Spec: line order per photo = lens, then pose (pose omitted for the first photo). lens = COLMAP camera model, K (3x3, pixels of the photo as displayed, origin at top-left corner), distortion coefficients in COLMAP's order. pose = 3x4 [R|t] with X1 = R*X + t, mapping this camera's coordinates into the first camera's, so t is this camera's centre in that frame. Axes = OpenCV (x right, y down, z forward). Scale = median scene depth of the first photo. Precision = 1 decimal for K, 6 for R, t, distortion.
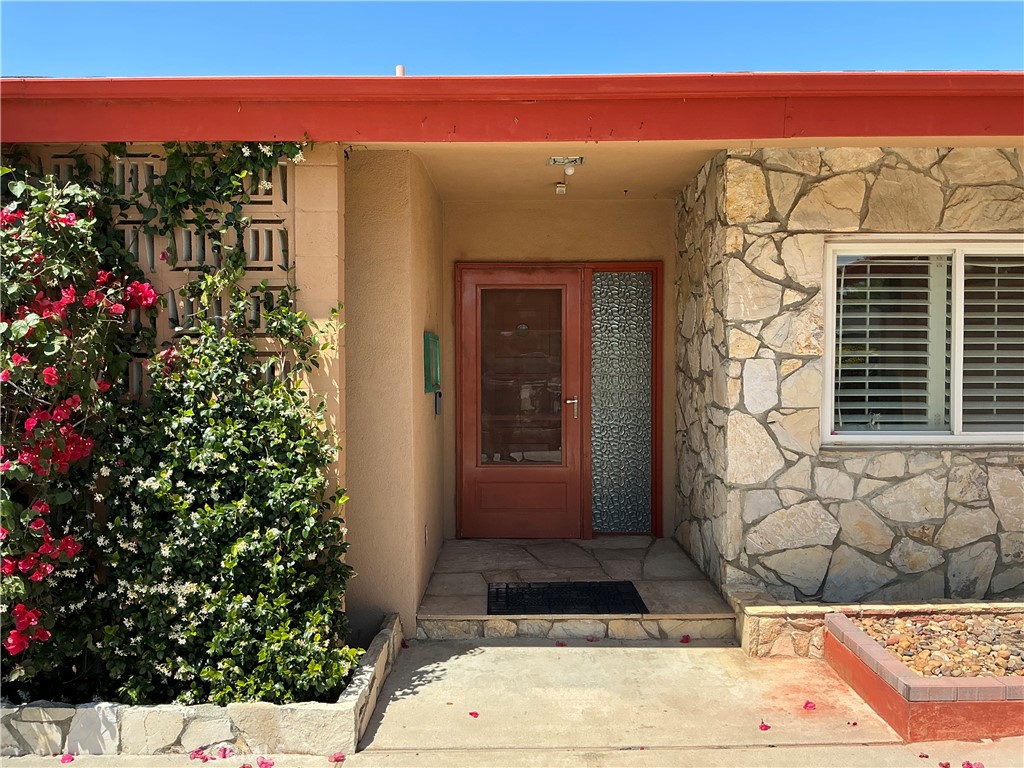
lens RADIAL K [[820.1, 0, 495.7], [0, 820.1, 377.3], [0, 0, 1]] dist [0.089704, -0.183623]
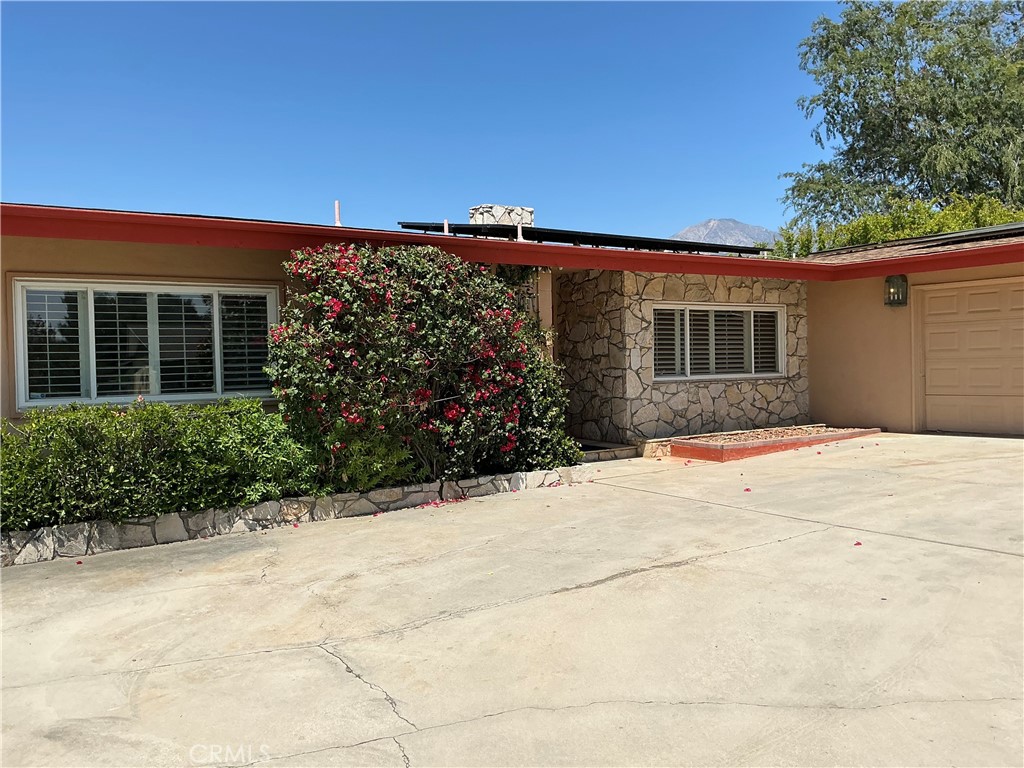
lens RADIAL K [[844.9, 0, 509.0], [0, 844.9, 382.2], [0, 0, 1]] dist [0.127362, -0.239648]
pose [[0.814348, -0.027284, 0.579735, -1.576109], [0.035375, 0.999371, -0.002657, 0.077584], [-0.579297, 0.022672, 0.814801, -0.940252]]
